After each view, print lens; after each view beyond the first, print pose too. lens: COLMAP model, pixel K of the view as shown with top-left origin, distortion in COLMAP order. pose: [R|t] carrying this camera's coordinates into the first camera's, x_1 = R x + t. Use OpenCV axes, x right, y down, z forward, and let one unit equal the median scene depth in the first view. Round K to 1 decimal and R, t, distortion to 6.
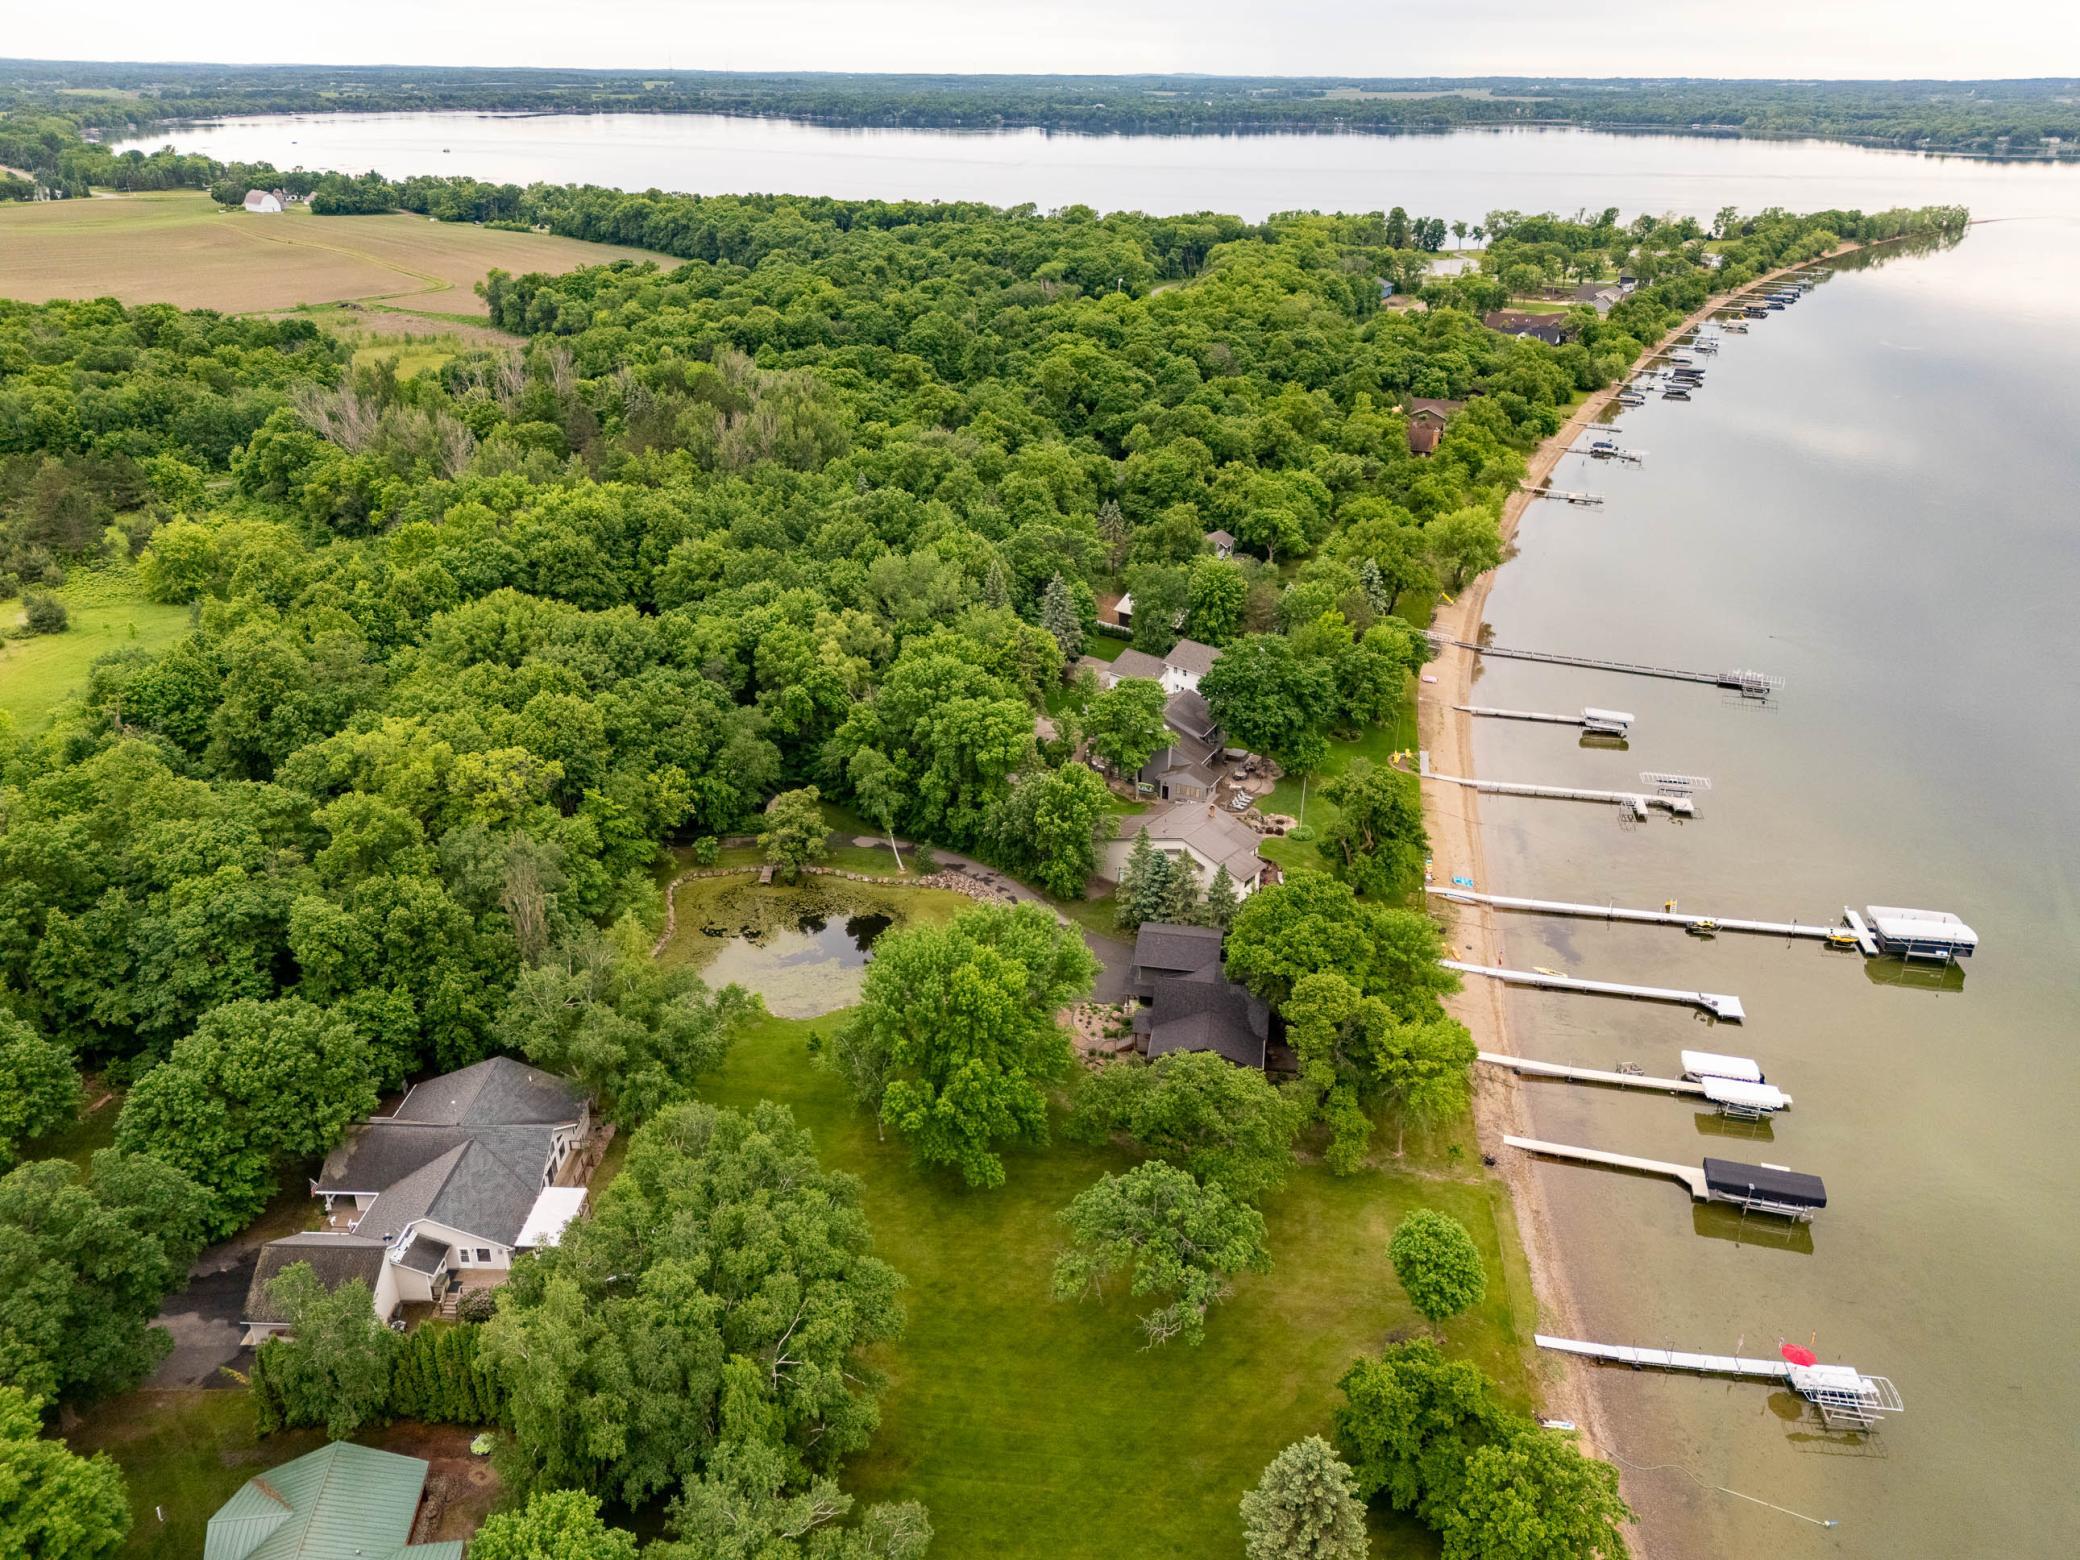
lens RADIAL K [[1525.2, 0, 1041.3], [0, 1525.2, 780.8], [0, 0, 1]] dist [0.069555, -0.056715]
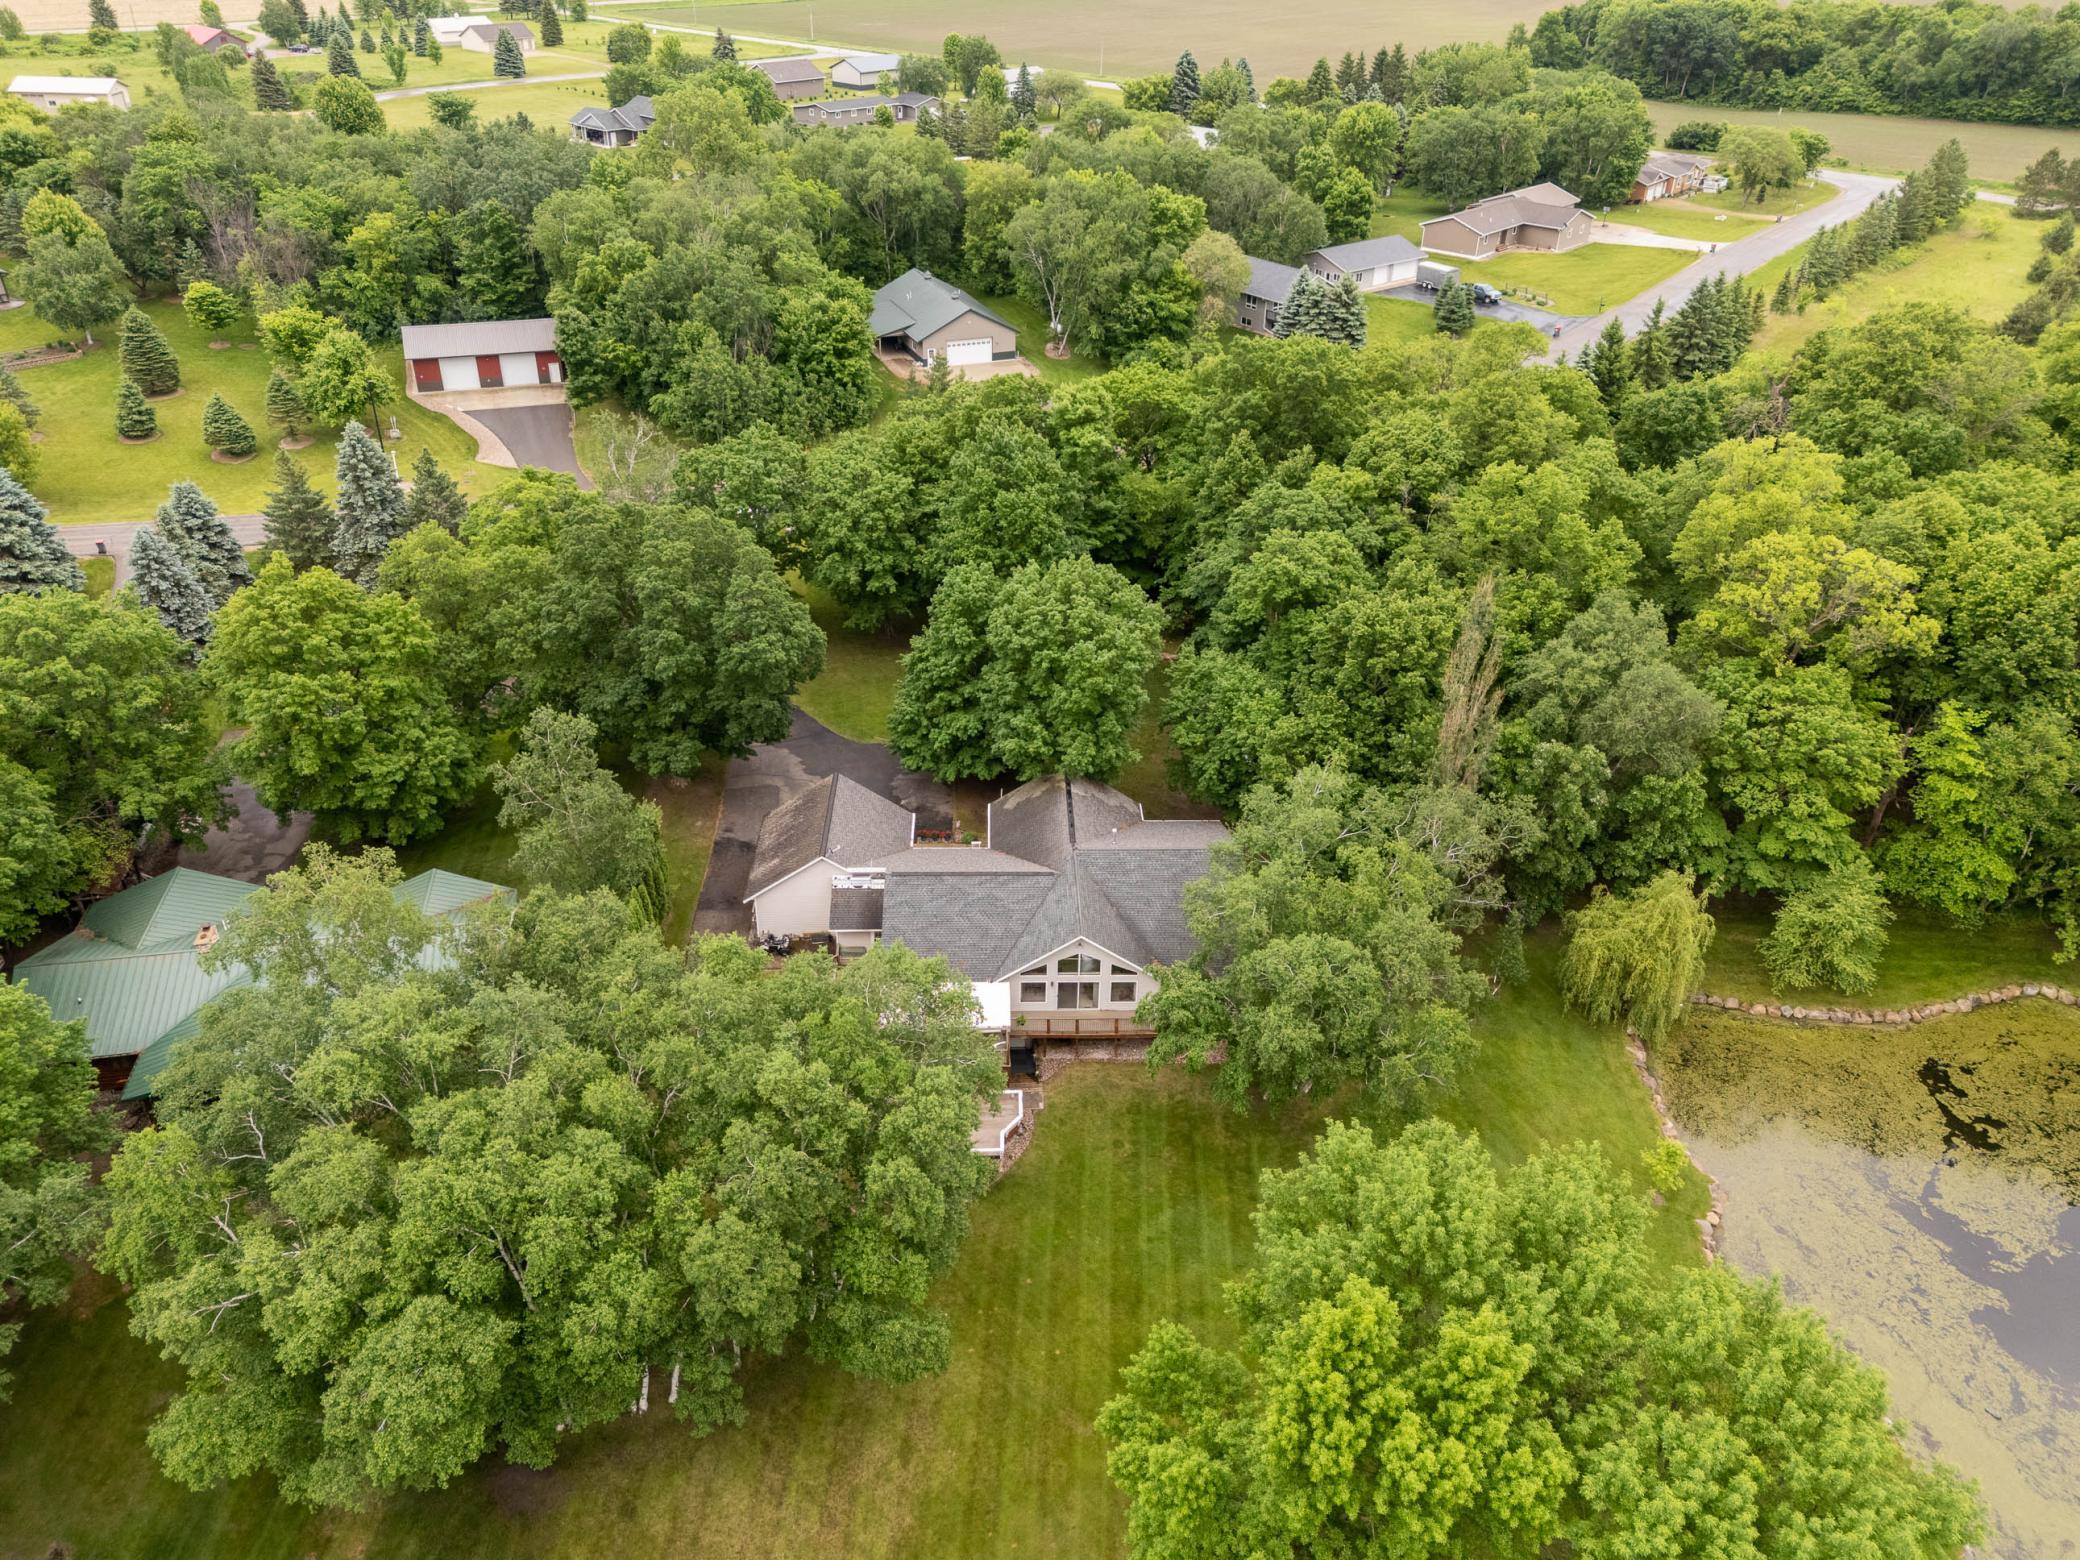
lens RADIAL K [[1533.7, 0, 1044.4], [0, 1533.7, 784.5], [0, 0, 1]] dist [0.034695, -0.007739]
pose [[0.075646, 0.510399, -0.856604, 0.029687], [-0.434214, 0.790198, 0.432486, -0.013941], [0.897628, 0.339234, 0.281398, 0.127705]]
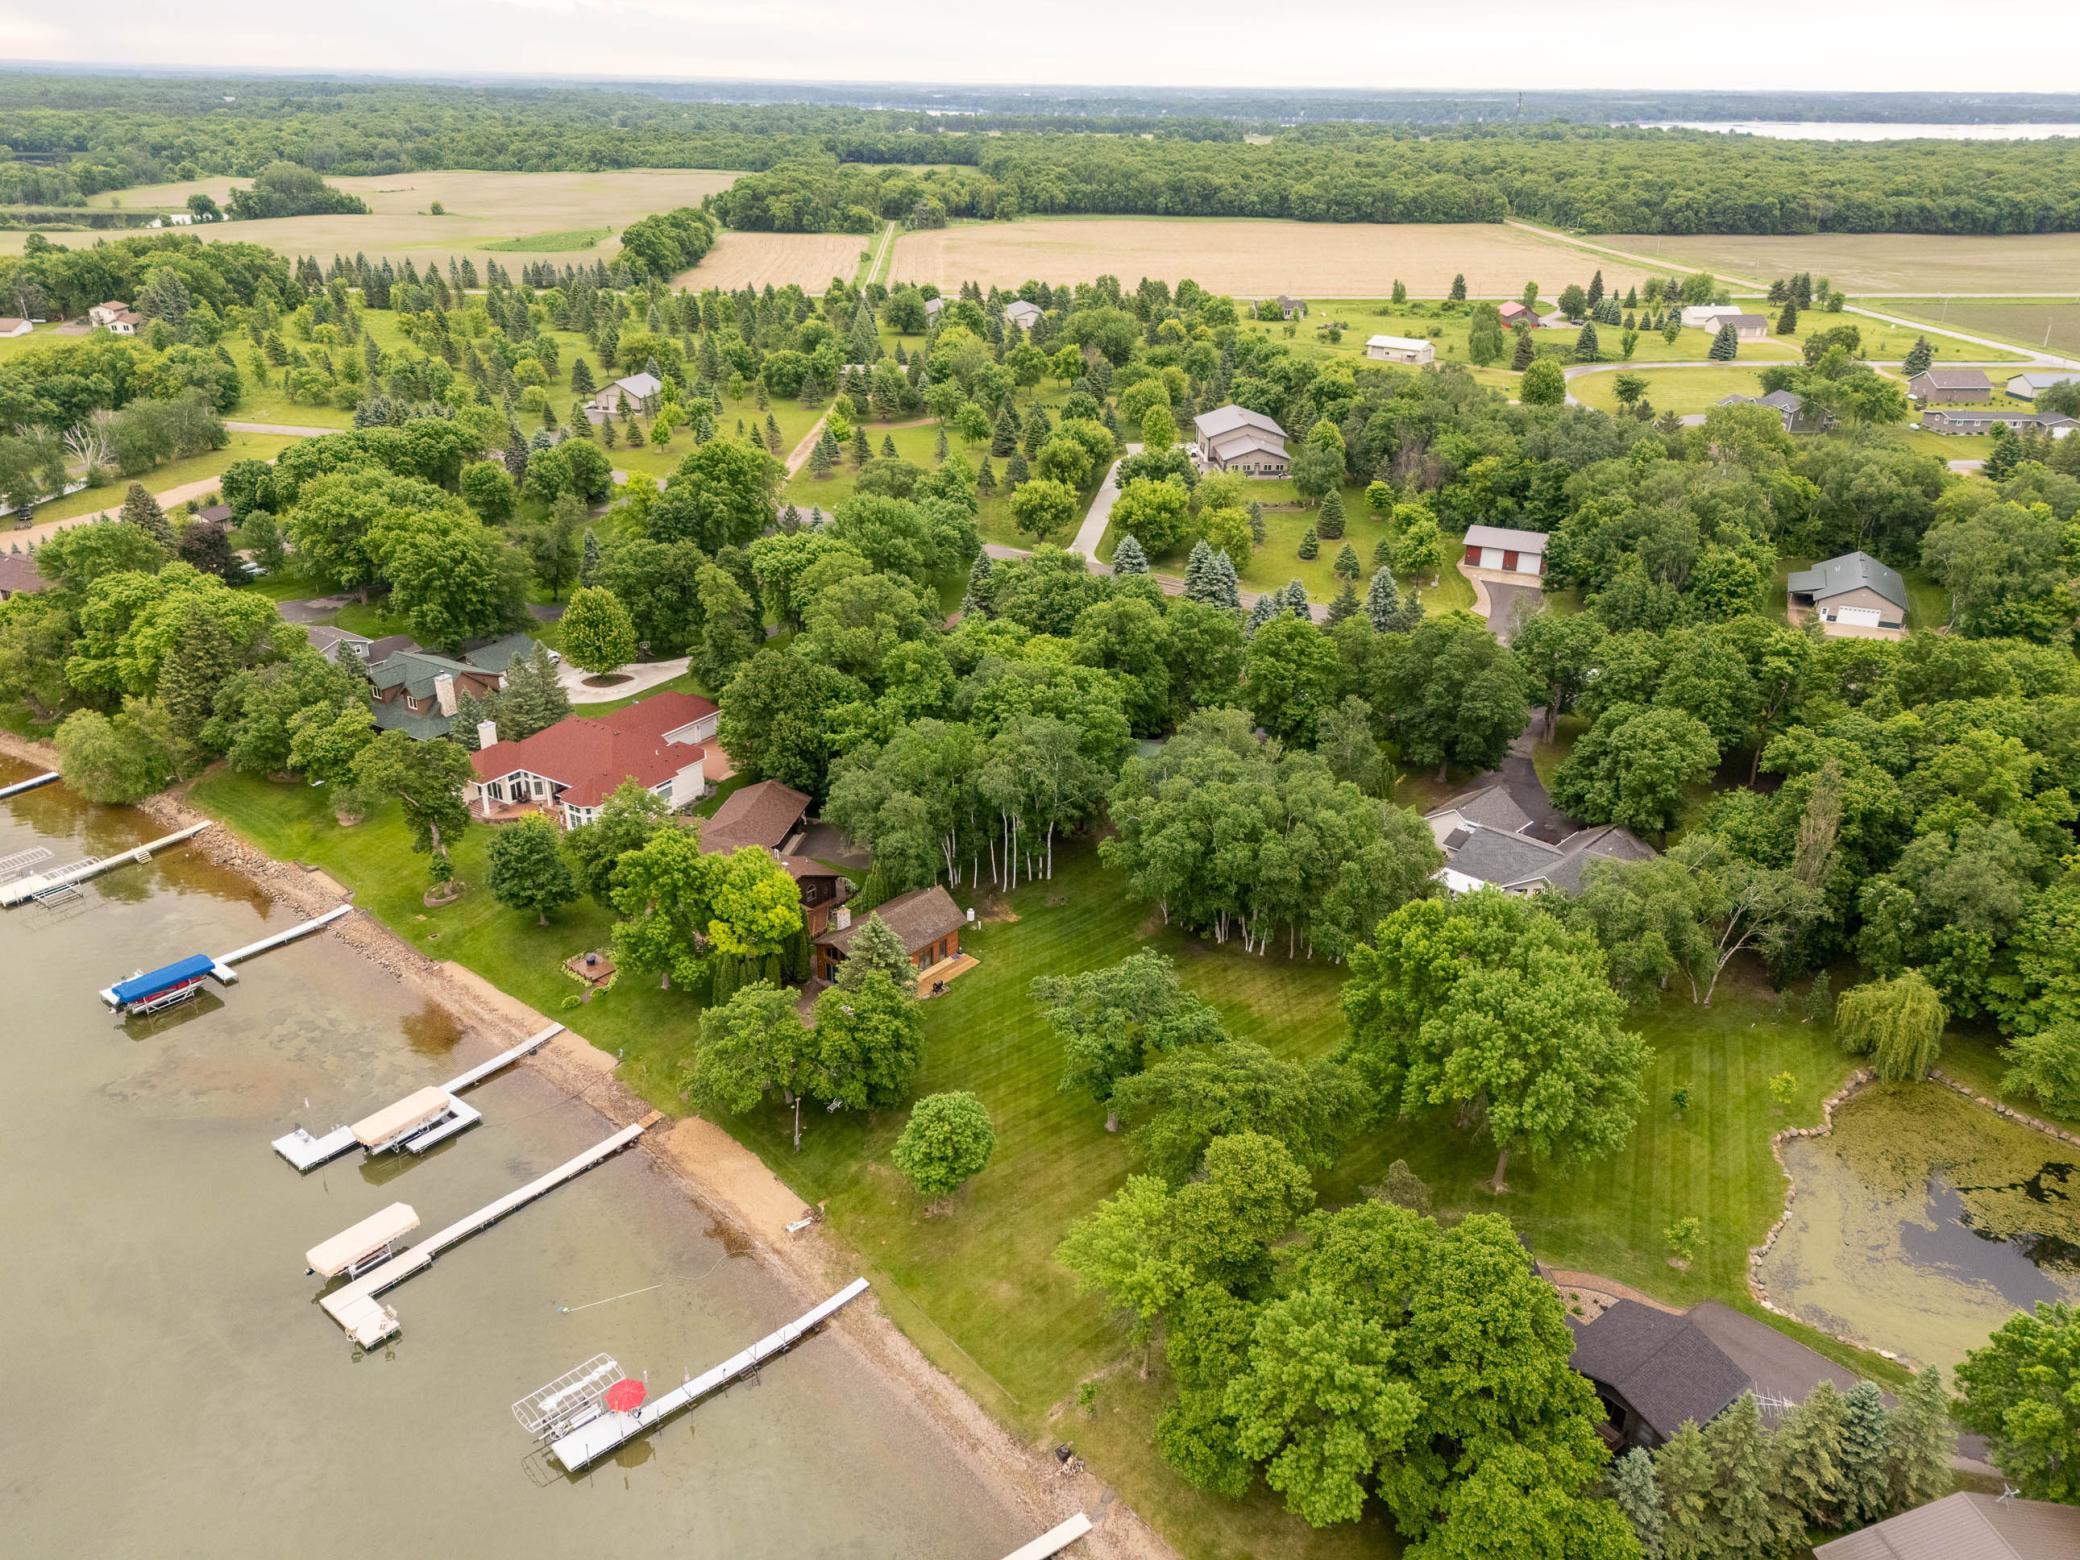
lens RADIAL K [[1525.2, 0, 1041.3], [0, 1525.2, 780.8], [0, 0, 1]] dist [0.069555, -0.056715]
pose [[-0.658843, 0.297170, -0.691097, 0.120785], [-0.332408, 0.709120, 0.621814, -0.071382], [0.674856, 0.639405, -0.368418, 0.182596]]
